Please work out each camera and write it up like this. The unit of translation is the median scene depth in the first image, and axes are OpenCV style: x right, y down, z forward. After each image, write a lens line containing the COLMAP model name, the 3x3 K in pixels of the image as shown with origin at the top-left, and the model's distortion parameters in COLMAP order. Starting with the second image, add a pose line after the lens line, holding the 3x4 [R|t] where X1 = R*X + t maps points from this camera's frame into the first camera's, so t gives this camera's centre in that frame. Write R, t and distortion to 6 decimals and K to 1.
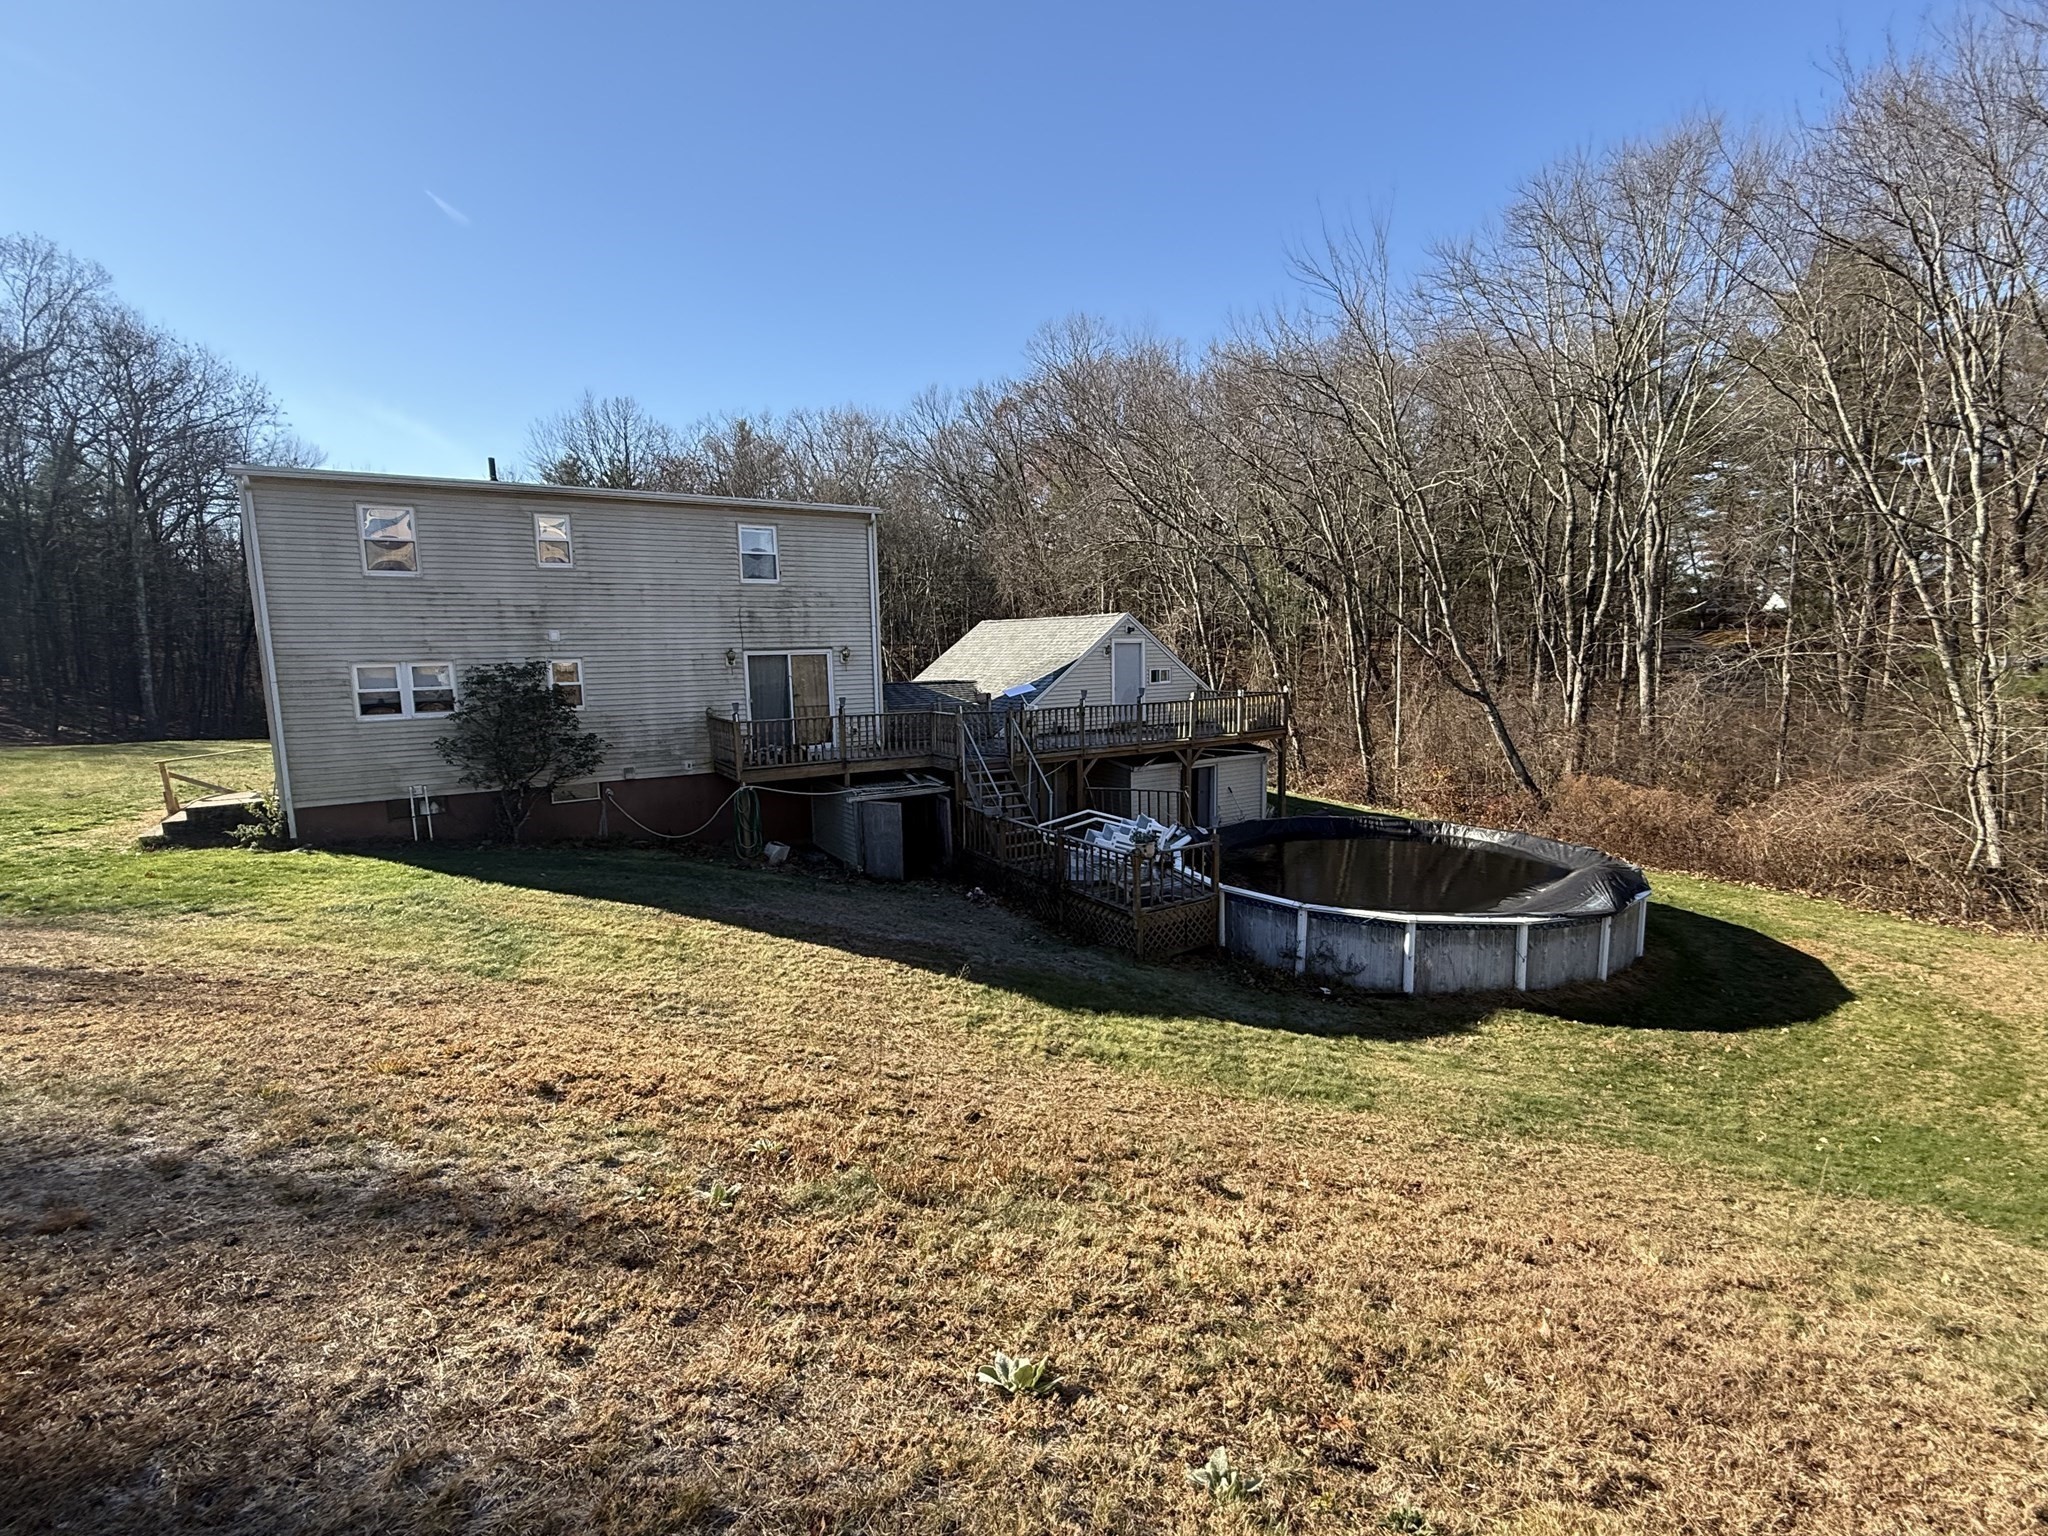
lens RADIAL K [[918.8, 0, 1023.4], [0, 918.8, 767.5], [0, 0, 1]] dist [-0.000911, -0.000035]
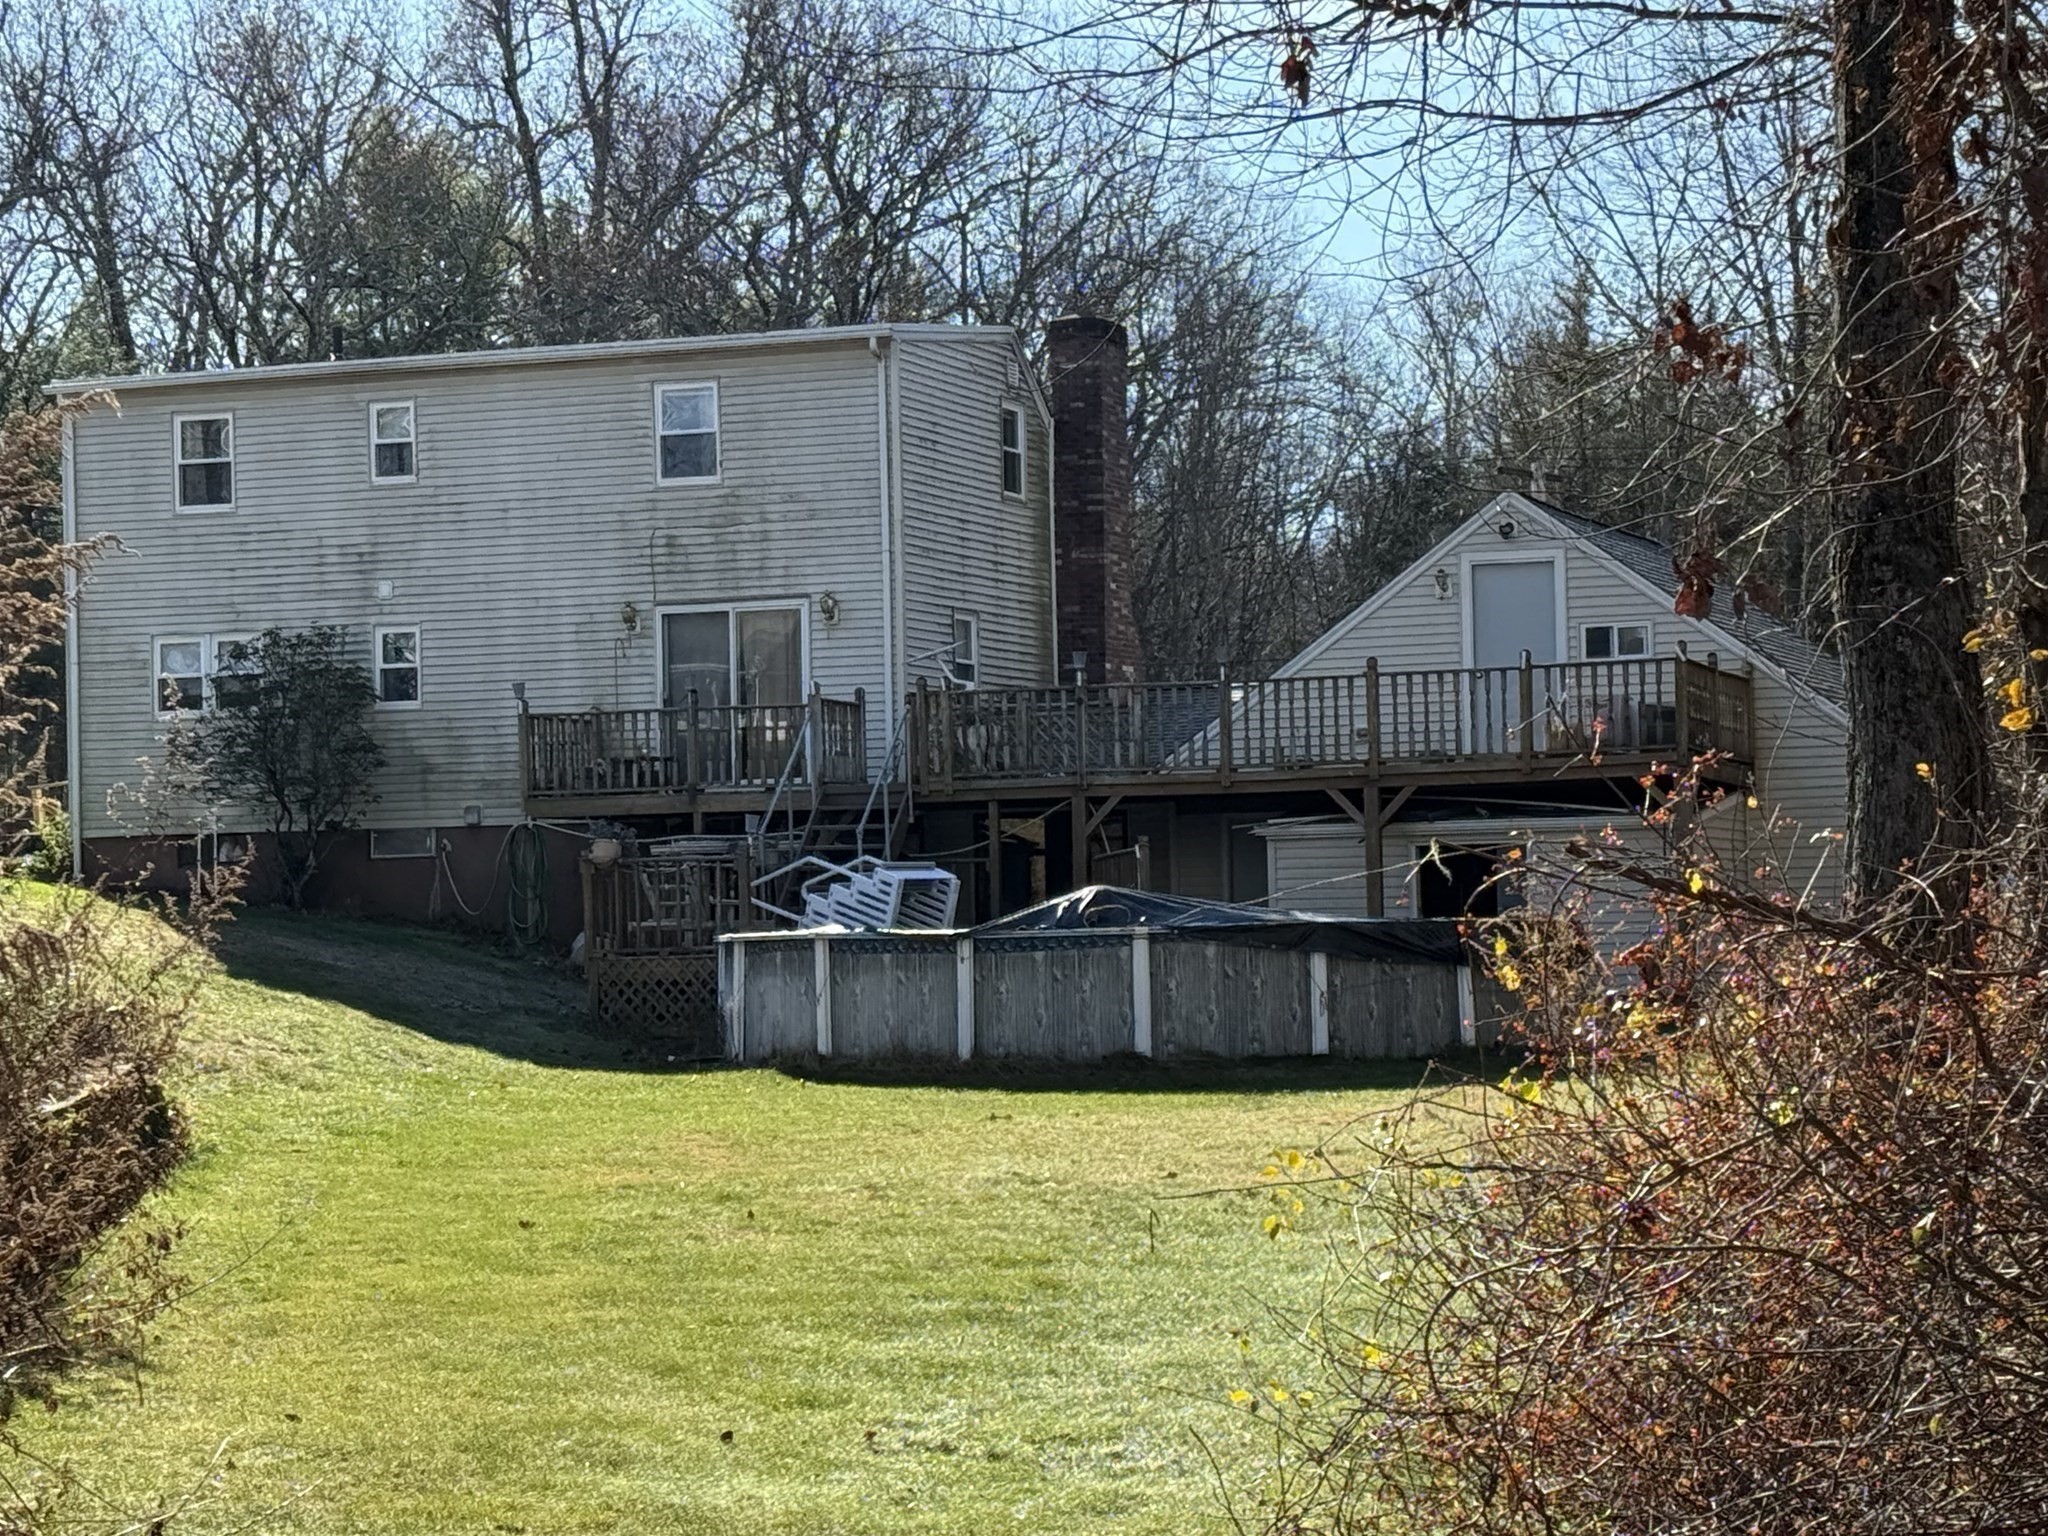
lens RADIAL K [[4628.0, 0, 1024.3], [0, 4628.0, 767.8], [0, 0, 1]] dist [0.060228, 0.000000]
pose [[0.632218, -0.023811, -0.774425, 2.067670], [-0.091333, 0.990268, -0.105009, 0.251873], [0.769389, 0.137119, 0.623890, -0.584134]]
